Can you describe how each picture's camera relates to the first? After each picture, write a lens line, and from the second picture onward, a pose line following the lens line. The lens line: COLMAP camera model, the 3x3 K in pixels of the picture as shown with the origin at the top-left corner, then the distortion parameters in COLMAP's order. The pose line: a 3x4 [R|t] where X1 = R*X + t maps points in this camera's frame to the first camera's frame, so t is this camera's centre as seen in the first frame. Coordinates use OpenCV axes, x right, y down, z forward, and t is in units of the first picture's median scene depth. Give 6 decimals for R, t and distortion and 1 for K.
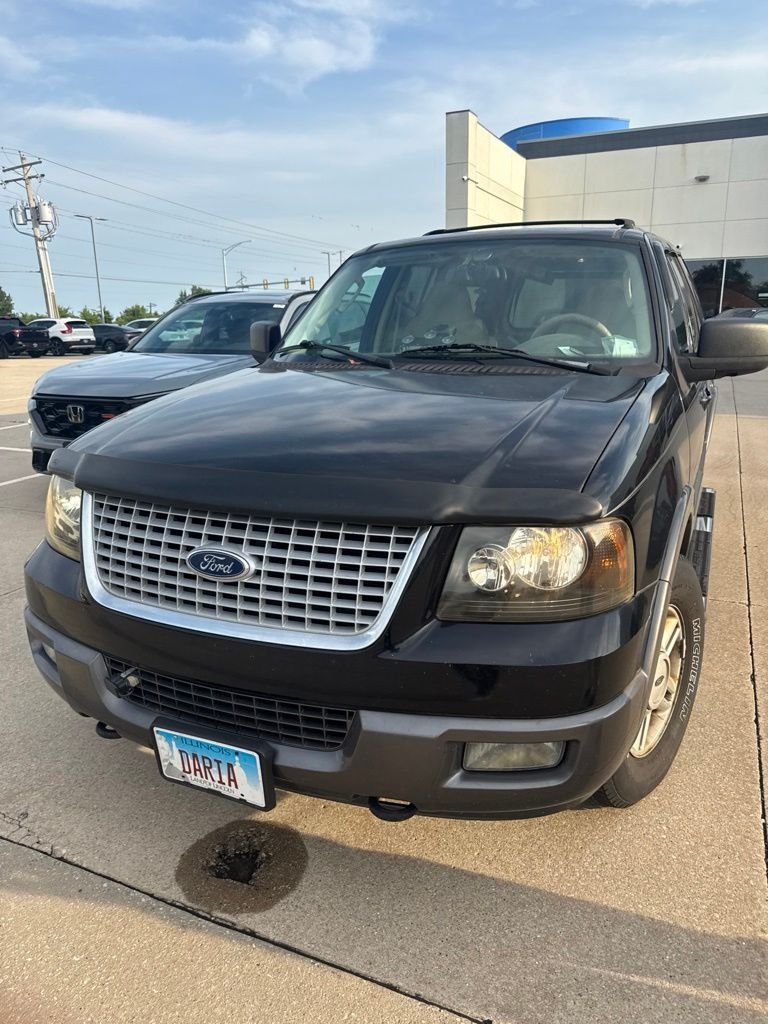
lens RADIAL K [[728.3, 0, 386.8], [0, 728.3, 519.5], [0, 0, 1]] dist [0.022700, -0.027651]
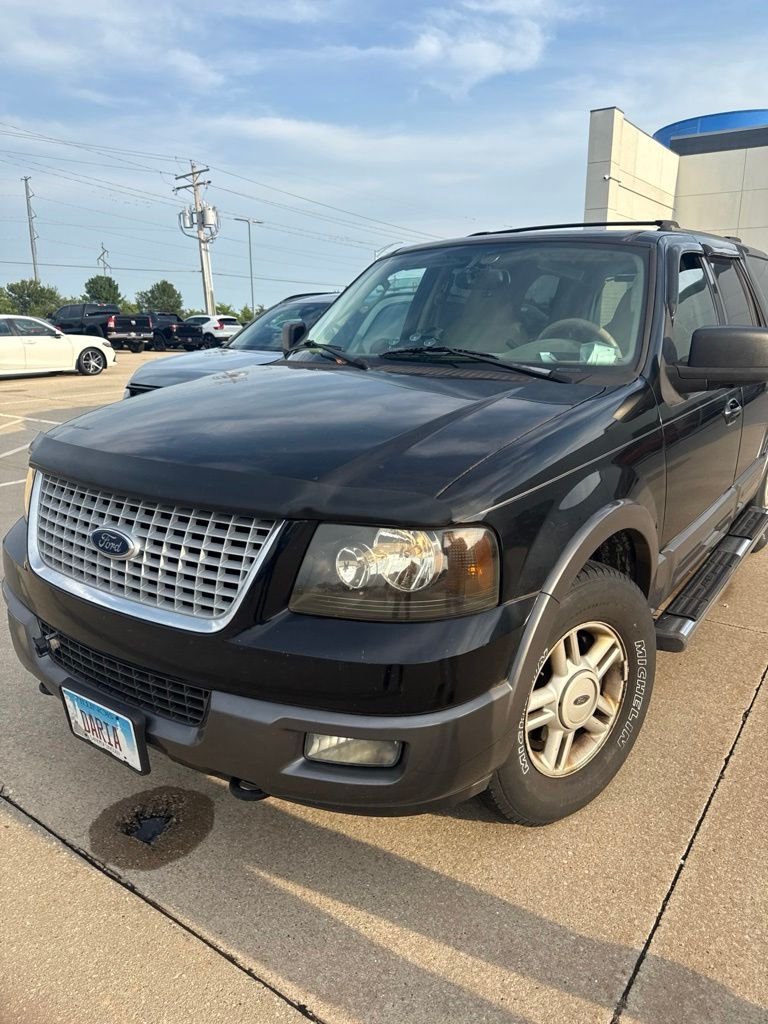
lens RADIAL K [[728.3, 0, 385.3], [0, 728.3, 511.2], [0, 0, 1]] dist [0.022700, -0.027651]
pose [[0.980292, 0.065369, -0.186426, 0.325270], [-0.067370, 0.997718, -0.004413, -0.007246], [0.185712, 0.016885, 0.982459, 0.002656]]
